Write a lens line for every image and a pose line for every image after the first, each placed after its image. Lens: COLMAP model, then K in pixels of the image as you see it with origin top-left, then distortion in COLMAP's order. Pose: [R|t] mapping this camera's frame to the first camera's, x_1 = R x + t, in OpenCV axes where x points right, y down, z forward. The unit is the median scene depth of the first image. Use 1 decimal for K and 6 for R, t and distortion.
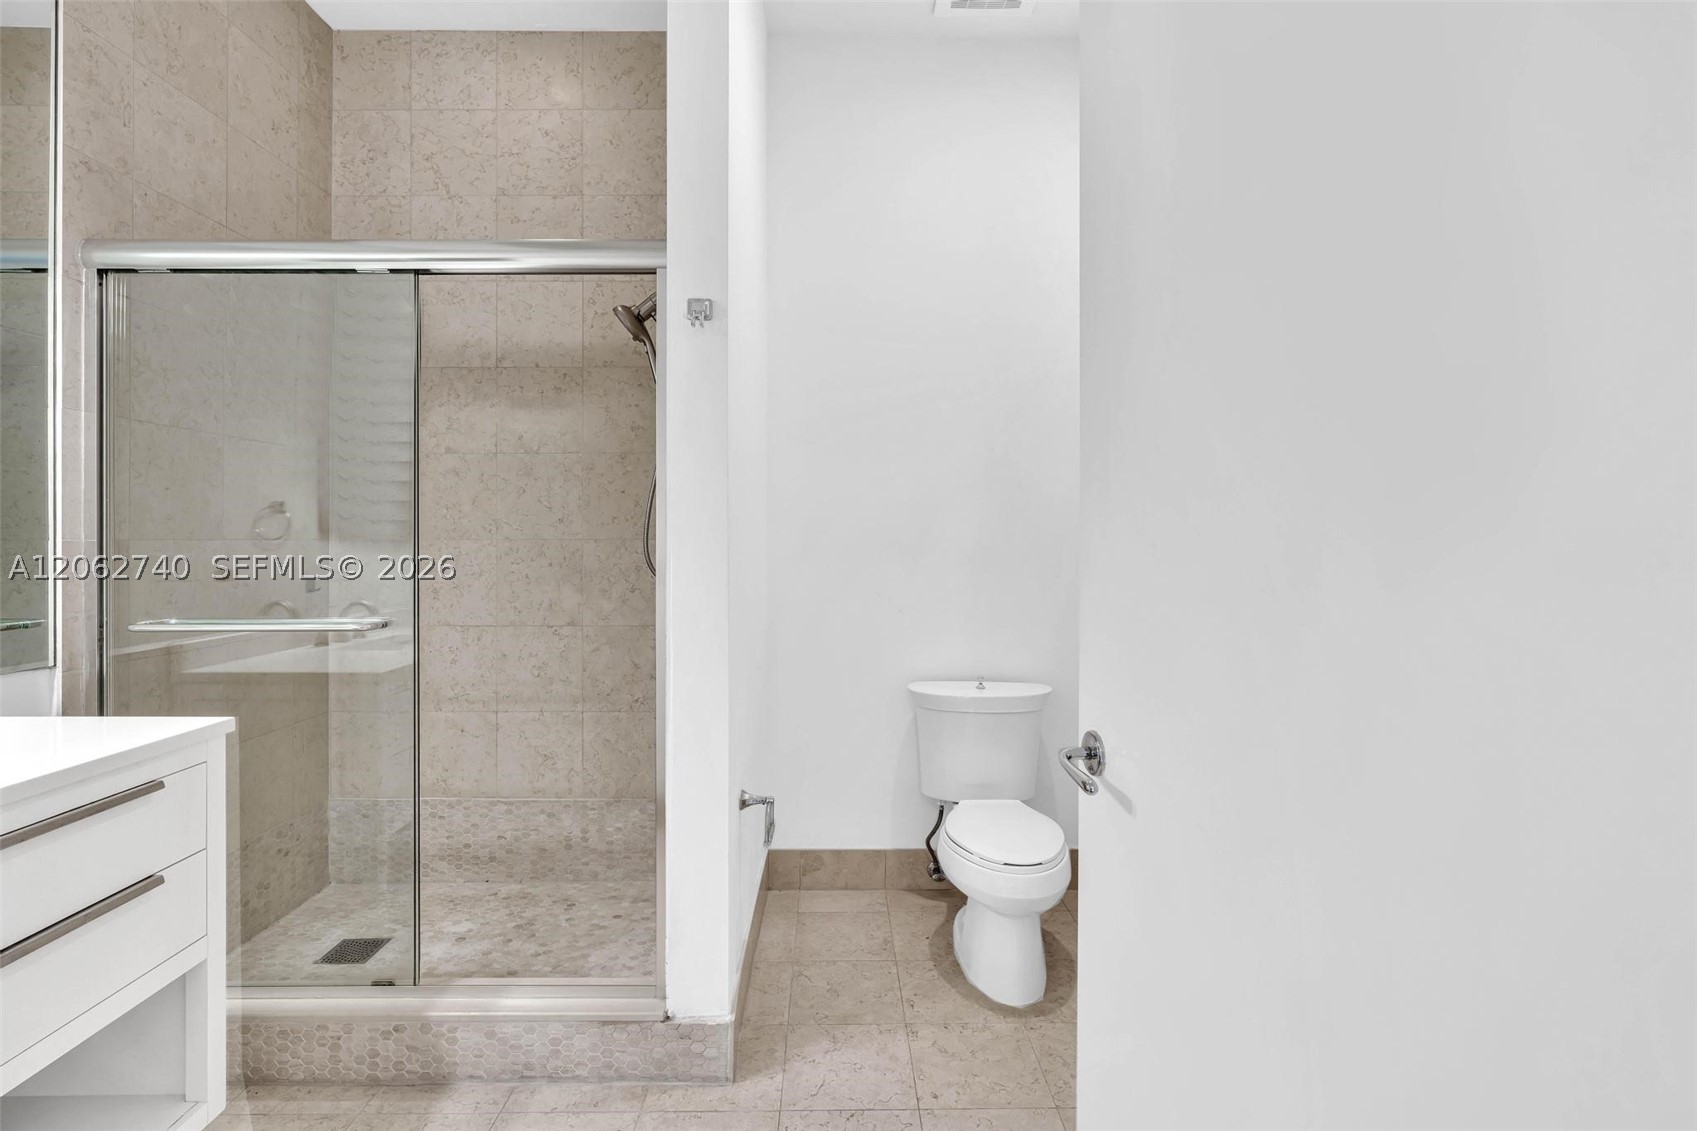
lens RADIAL K [[791.0, 0, 844.4], [0, 791.0, 550.6], [0, 0, 1]] dist [-0.002003, 0.000100]
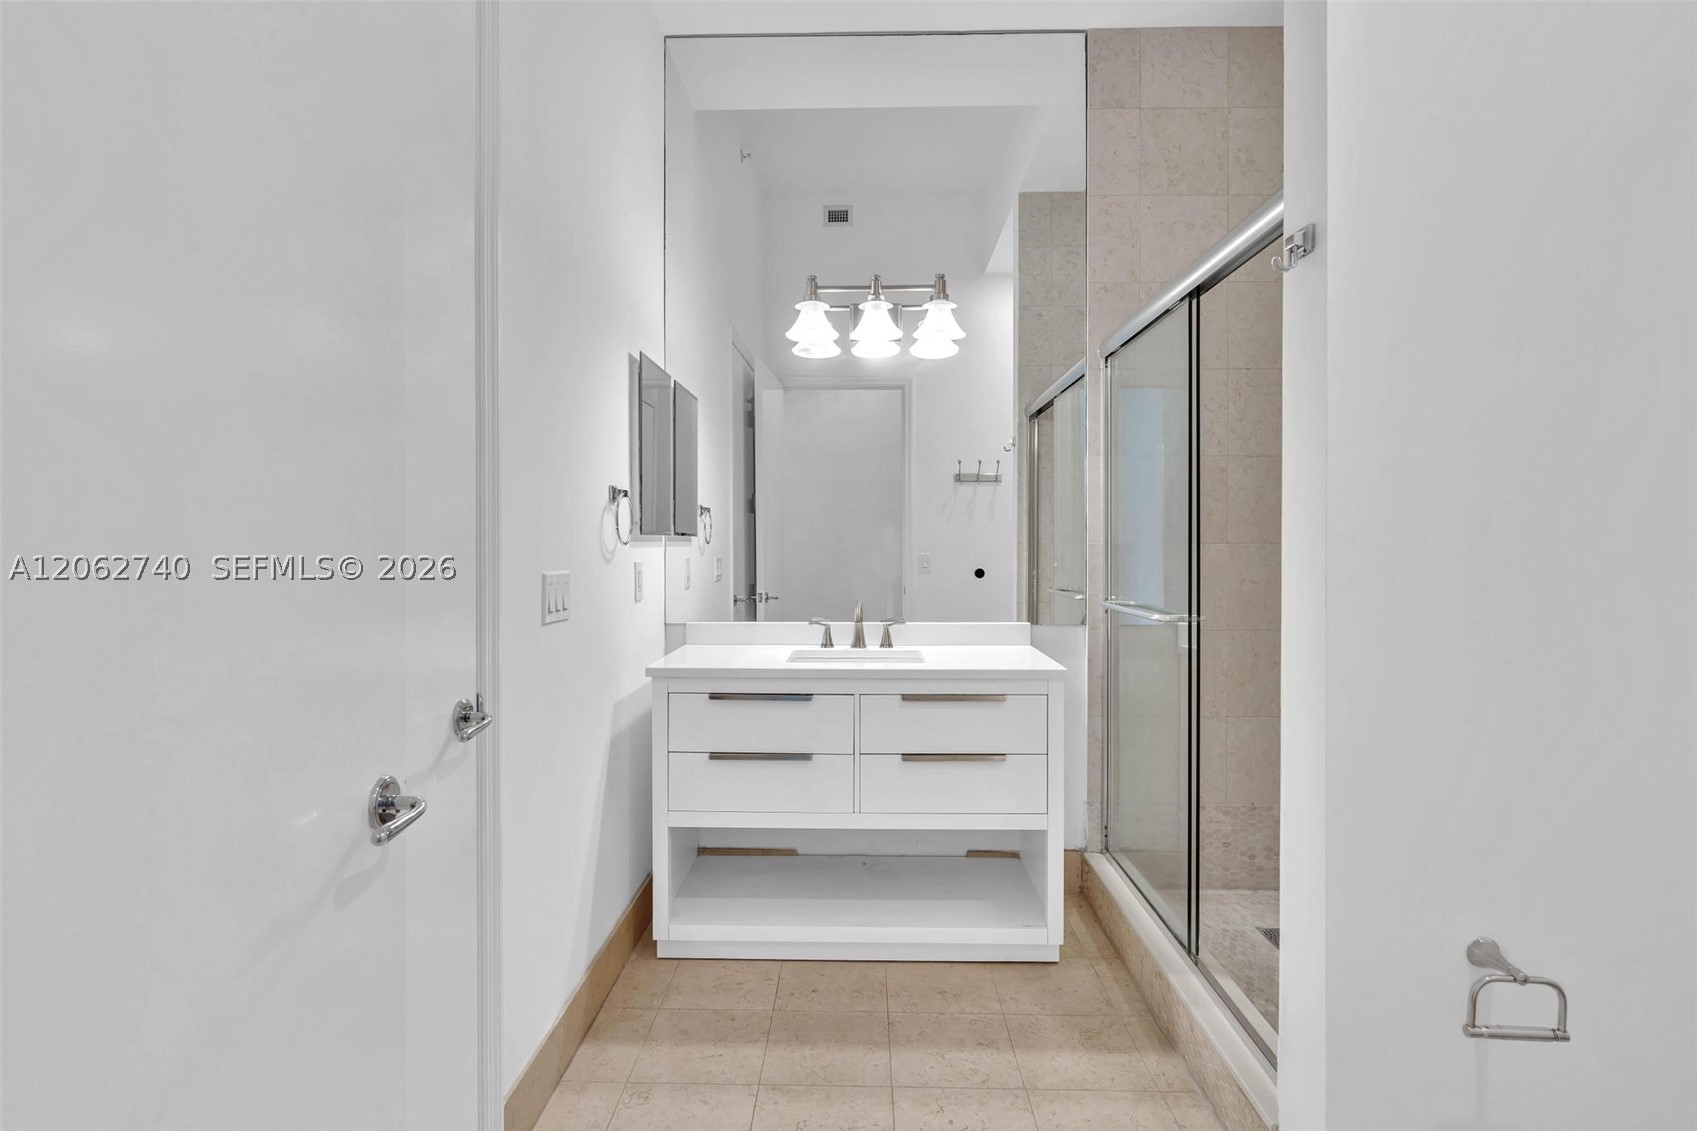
lens RADIAL K [[861.0, 0, 847.1], [0, 861.0, 542.4], [0, 0, 1]] dist [-0.001403, 0.000070]
pose [[-0.051020, 0.000211, -0.998698, 0.674719], [-0.012334, 0.999924, 0.000841, -0.006938], [0.998621, 0.012361, -0.051013, 0.599780]]
